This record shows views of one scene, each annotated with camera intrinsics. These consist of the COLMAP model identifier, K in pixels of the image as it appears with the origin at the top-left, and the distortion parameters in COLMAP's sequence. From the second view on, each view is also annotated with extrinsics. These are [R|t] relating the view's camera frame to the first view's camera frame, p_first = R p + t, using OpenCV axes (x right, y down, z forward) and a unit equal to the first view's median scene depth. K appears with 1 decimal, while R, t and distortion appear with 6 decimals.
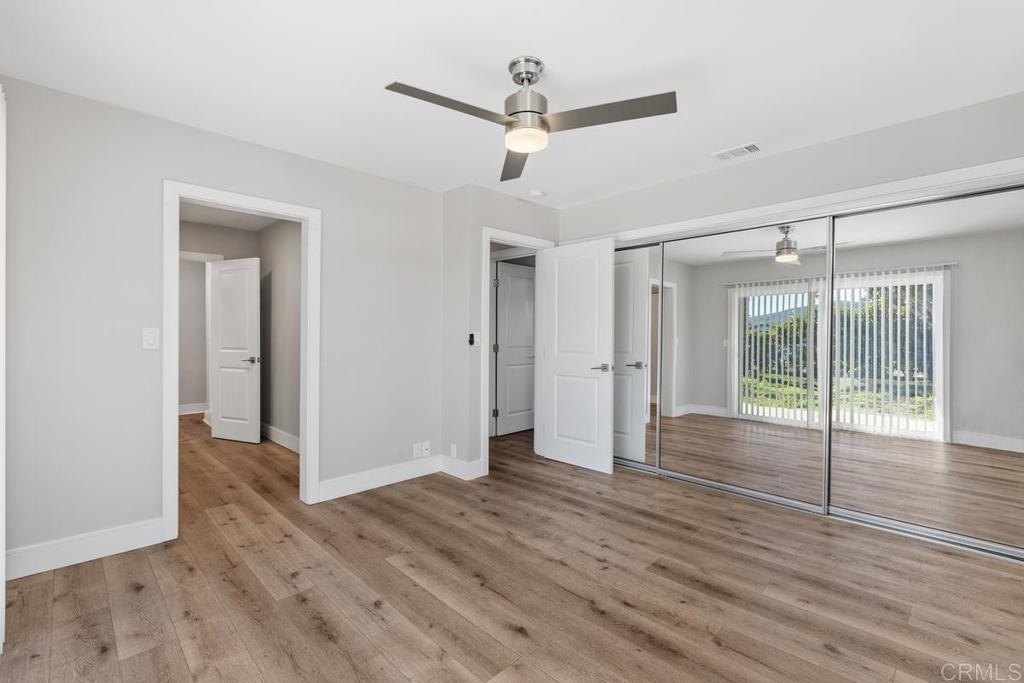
lens RADIAL K [[452.7, 0, 511.6], [0, 452.7, 336.7], [0, 0, 1]] dist [0.001978, -0.001445]
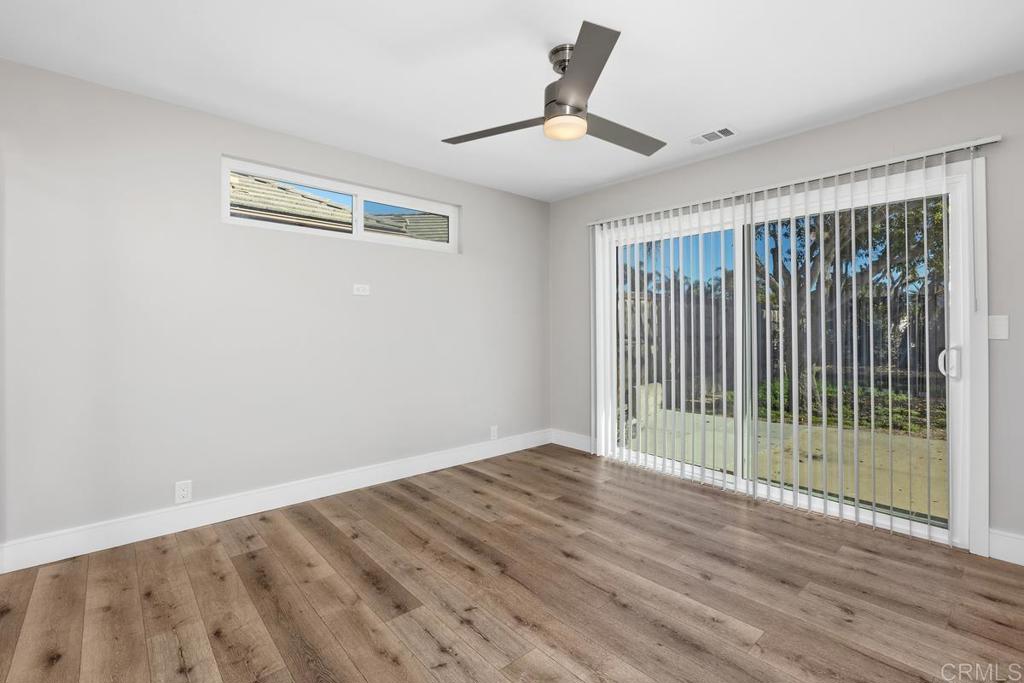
lens RADIAL K [[452.7, 0, 512.3], [0, 452.7, 332.4], [0, 0, 1]] dist [0.001978, -0.001445]
pose [[-0.998452, -0.000347, 0.055624, 0.088956], [0.000152, 0.999960, 0.008961, 0.009008], [-0.055625, 0.008955, -0.998412, 1.898835]]
